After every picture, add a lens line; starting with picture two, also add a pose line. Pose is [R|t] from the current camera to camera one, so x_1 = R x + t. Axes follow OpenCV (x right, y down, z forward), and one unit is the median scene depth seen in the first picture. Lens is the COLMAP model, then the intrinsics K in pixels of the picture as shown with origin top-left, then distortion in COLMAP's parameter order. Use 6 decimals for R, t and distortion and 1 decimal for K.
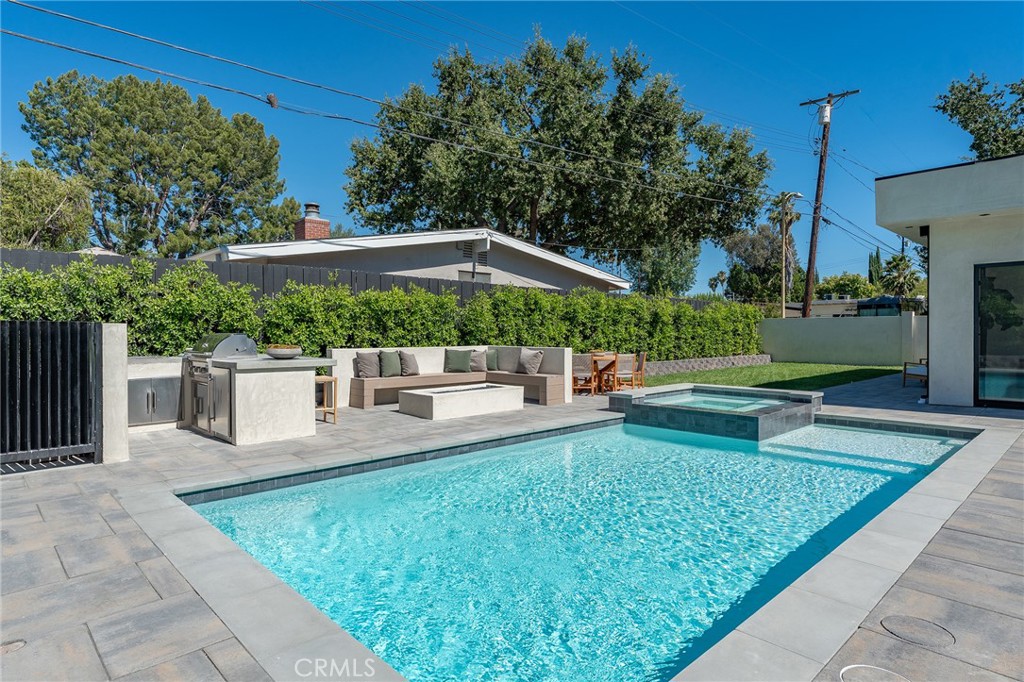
lens RADIAL K [[566.3, 0, 514.6], [0, 566.3, 332.7], [0, 0, 1]] dist [-0.000050, 0.001846]
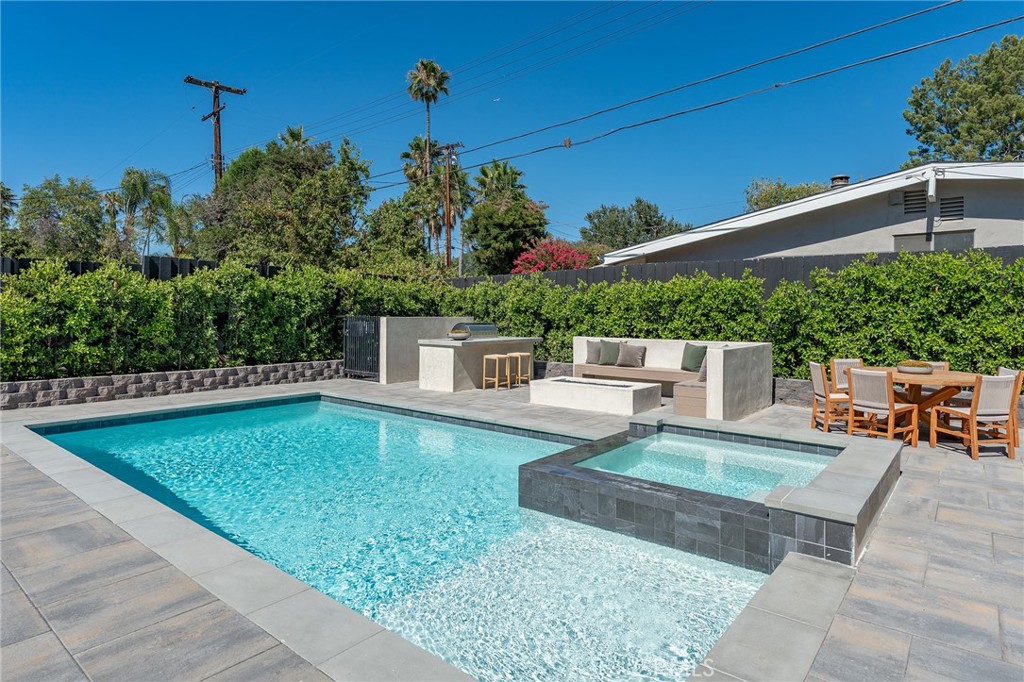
lens RADIAL K [[566.3, 0, 519.5], [0, 566.3, 314.2], [0, 0, 1]] dist [-0.000050, 0.001846]
pose [[0.131866, -0.000657, -0.991267, 0.515549], [-0.005661, 0.999983, -0.001415, -0.009742], [0.991251, 0.005799, 0.131860, 0.445788]]
